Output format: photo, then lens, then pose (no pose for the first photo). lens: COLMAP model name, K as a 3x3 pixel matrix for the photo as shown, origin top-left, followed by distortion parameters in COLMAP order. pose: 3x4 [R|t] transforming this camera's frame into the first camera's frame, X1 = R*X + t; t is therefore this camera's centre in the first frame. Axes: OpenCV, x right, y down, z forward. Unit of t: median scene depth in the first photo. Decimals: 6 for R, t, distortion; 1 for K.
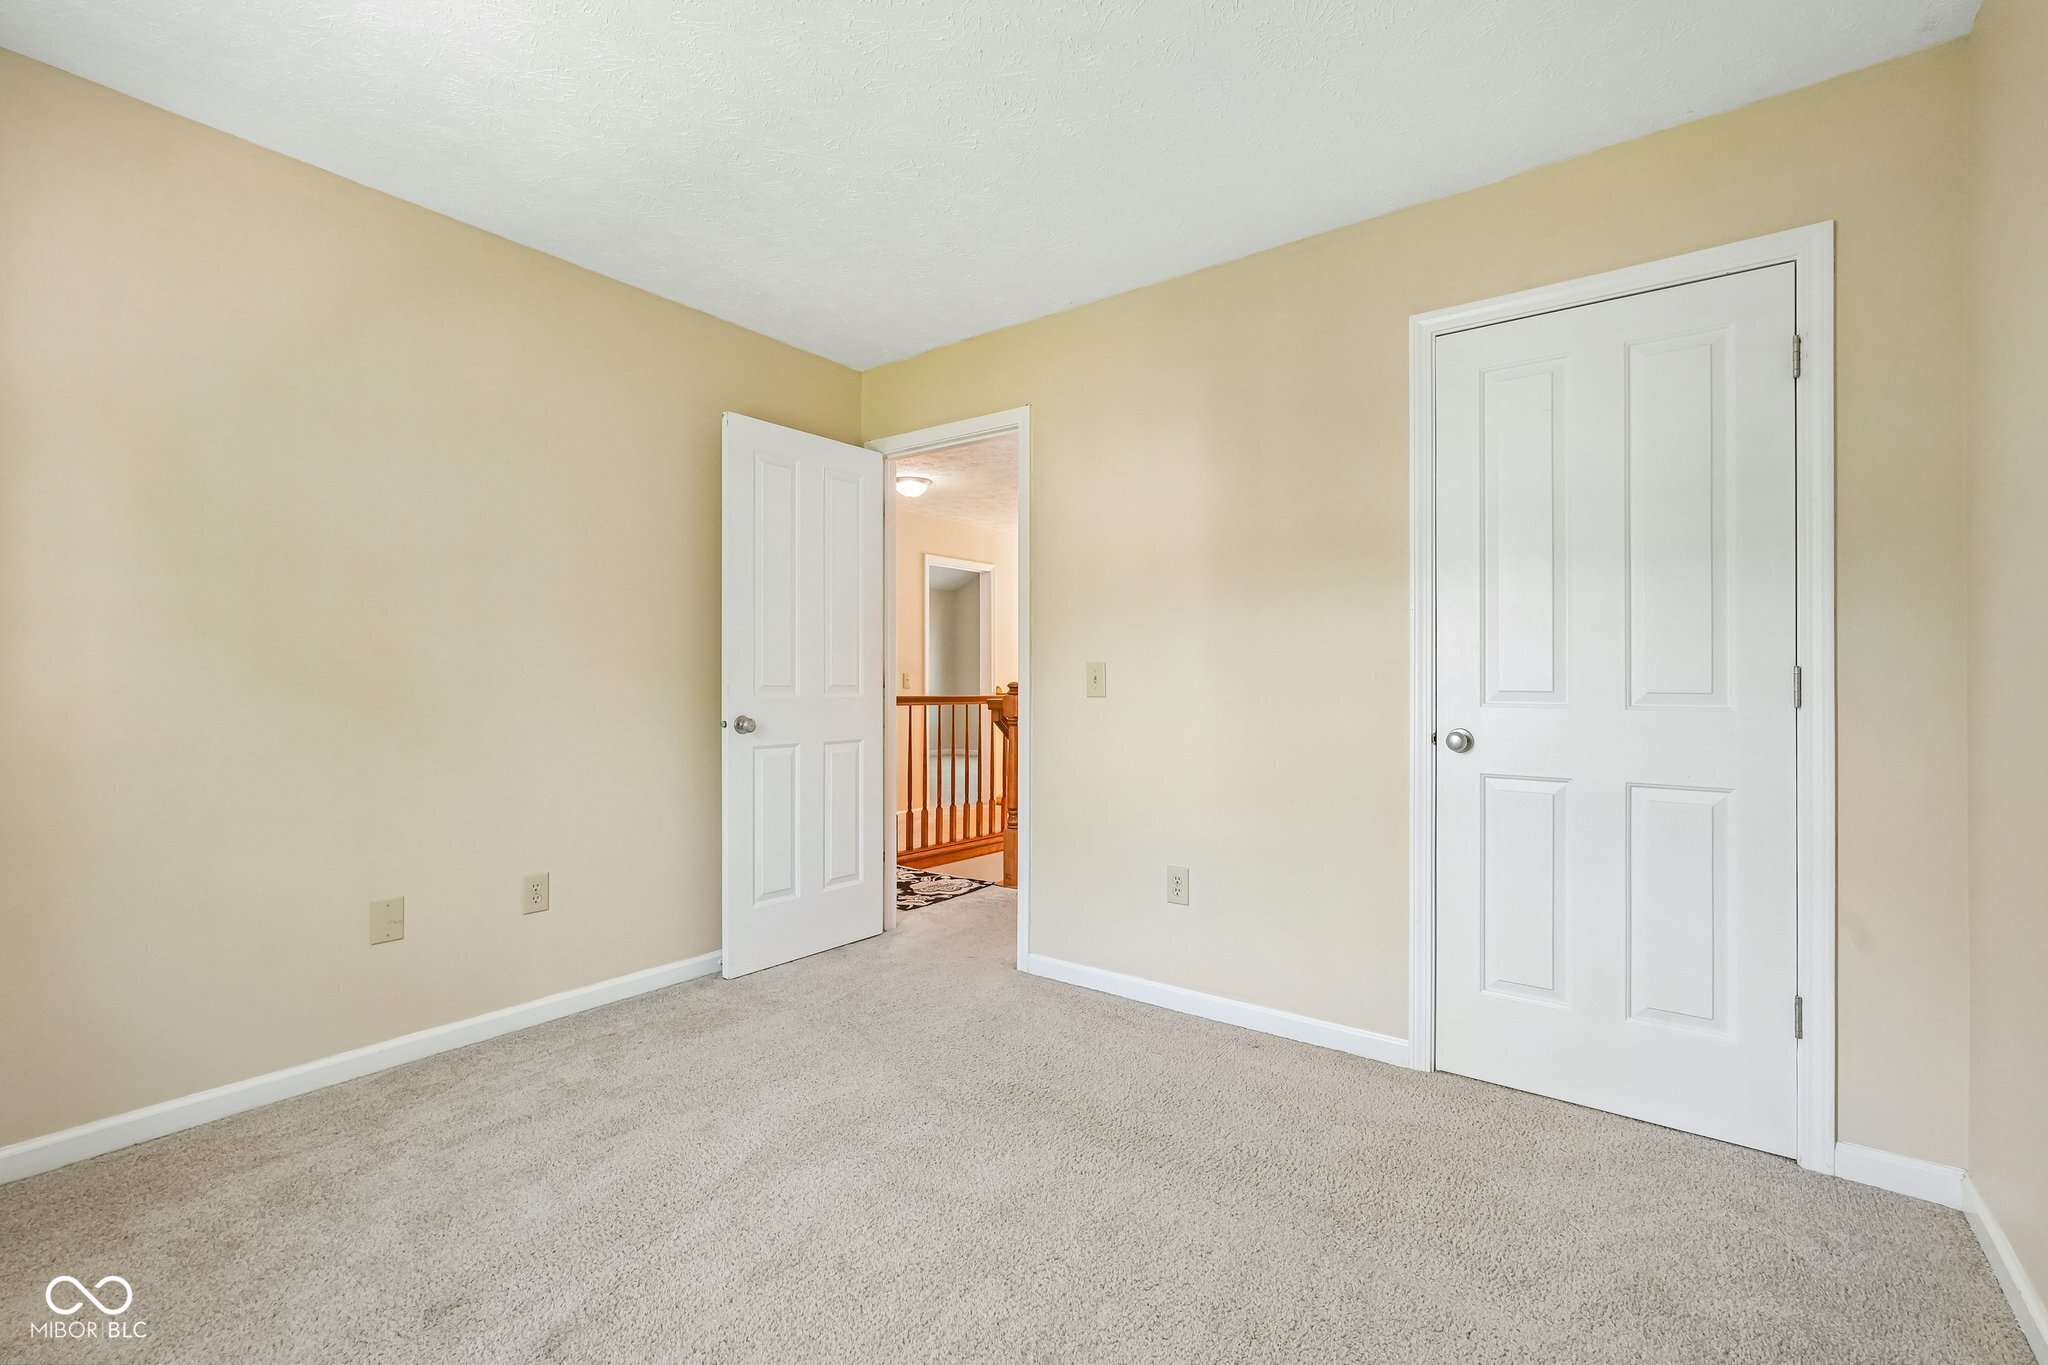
lens RADIAL K [[901.1, 0, 1021.8], [0, 901.1, 686.4], [0, 0, 1]] dist [-0.019294, 0.009883]
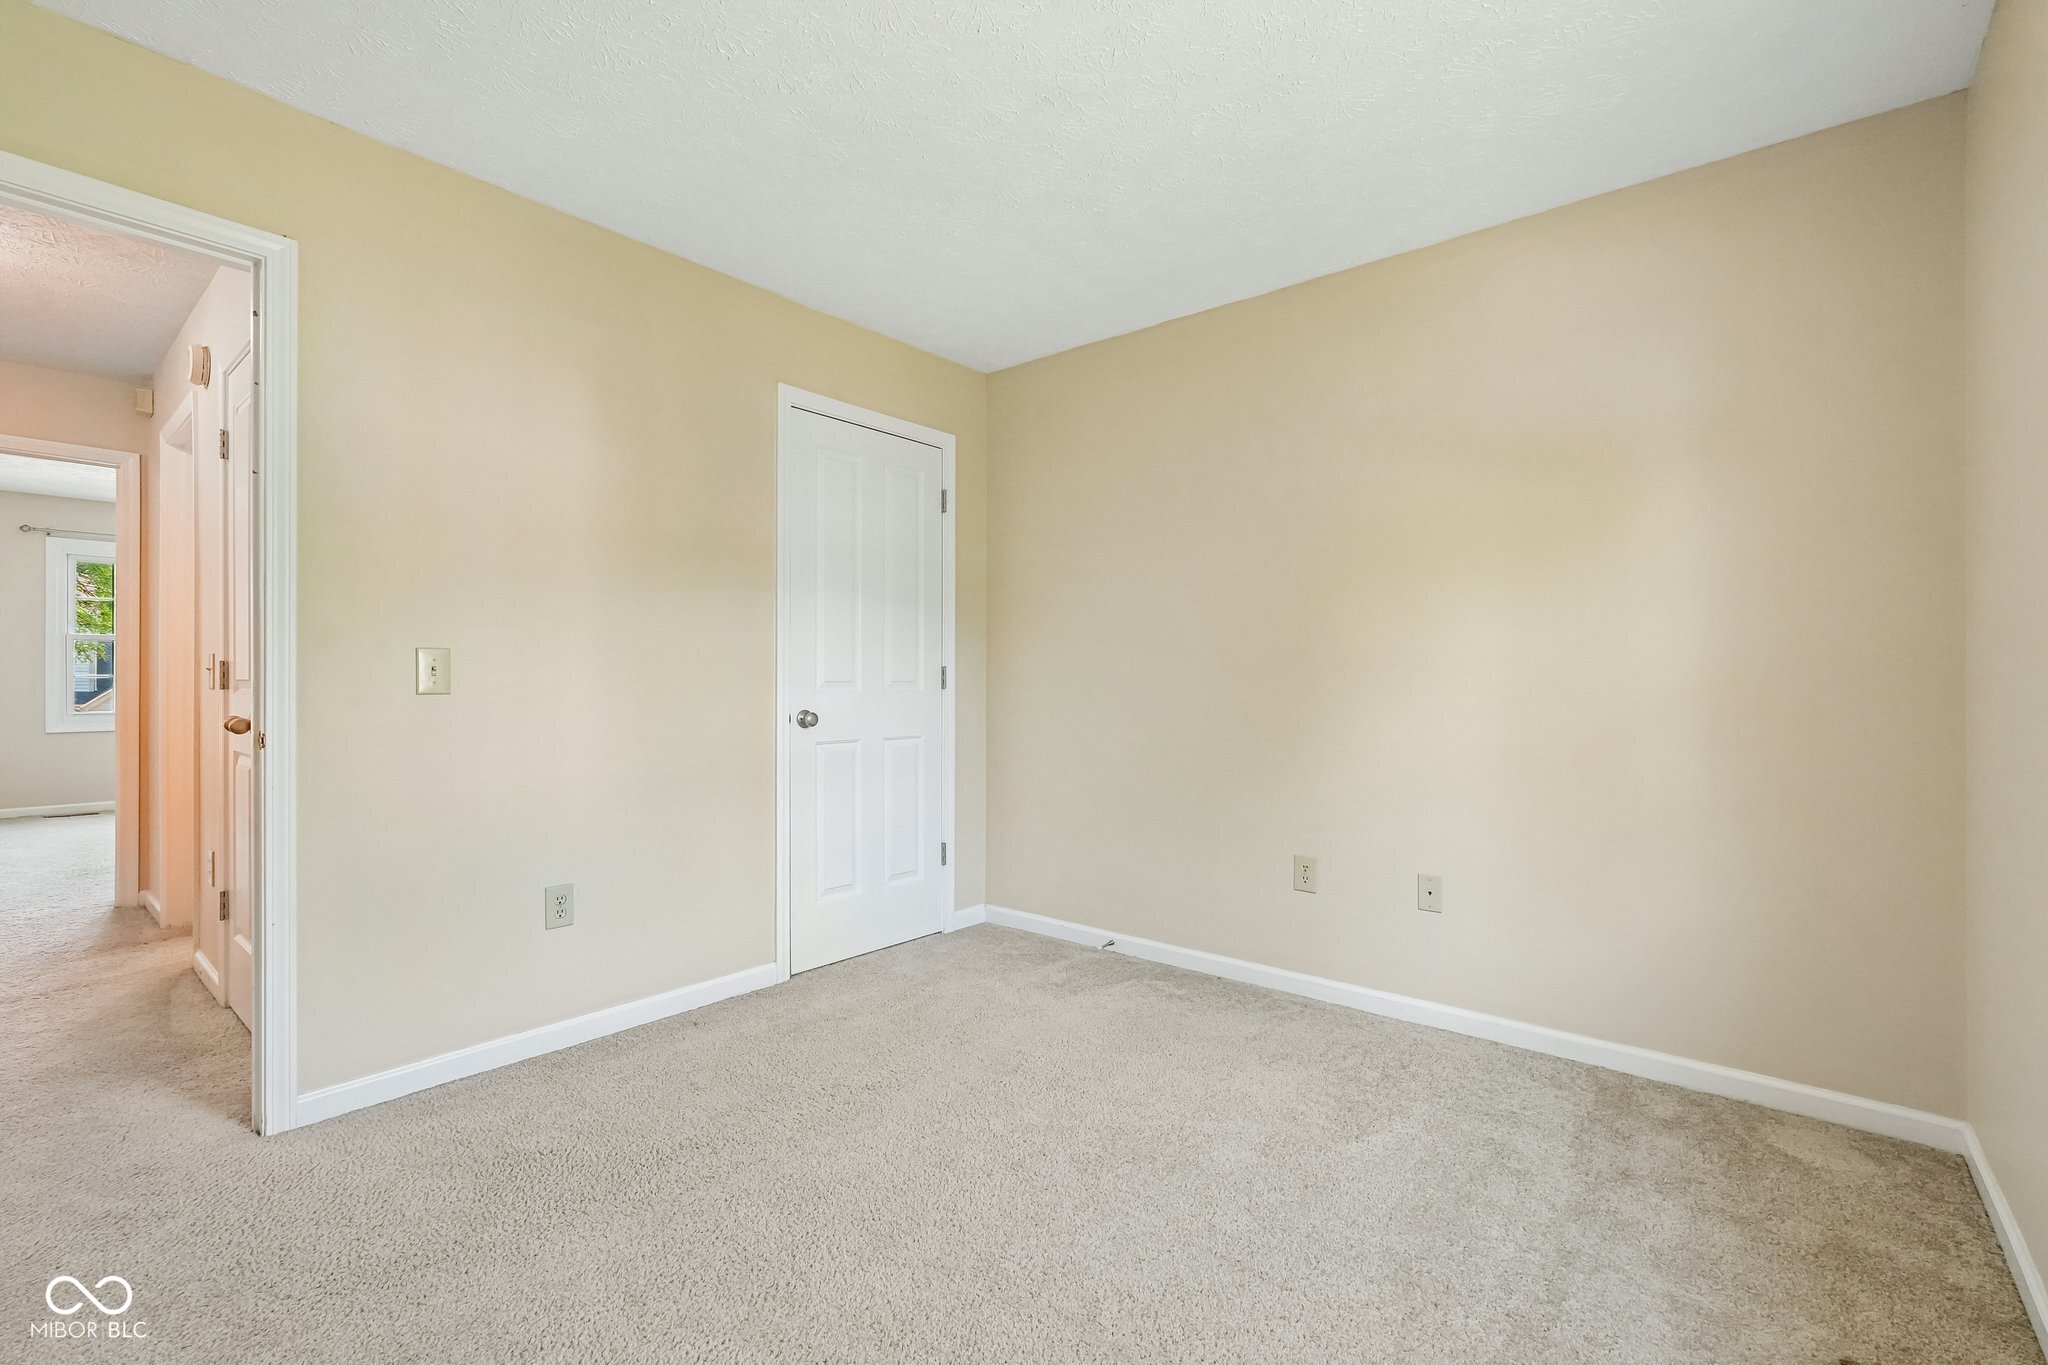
lens RADIAL K [[901.1, 0, 1021.8], [0, 901.1, 686.4], [0, 0, 1]] dist [-0.019294, 0.009883]
pose [[0.033934, -0.005134, 0.999411, -0.802683], [0.011022, 0.999928, 0.004763, 0.010107], [-0.999363, 0.010854, 0.033988, 0.612685]]
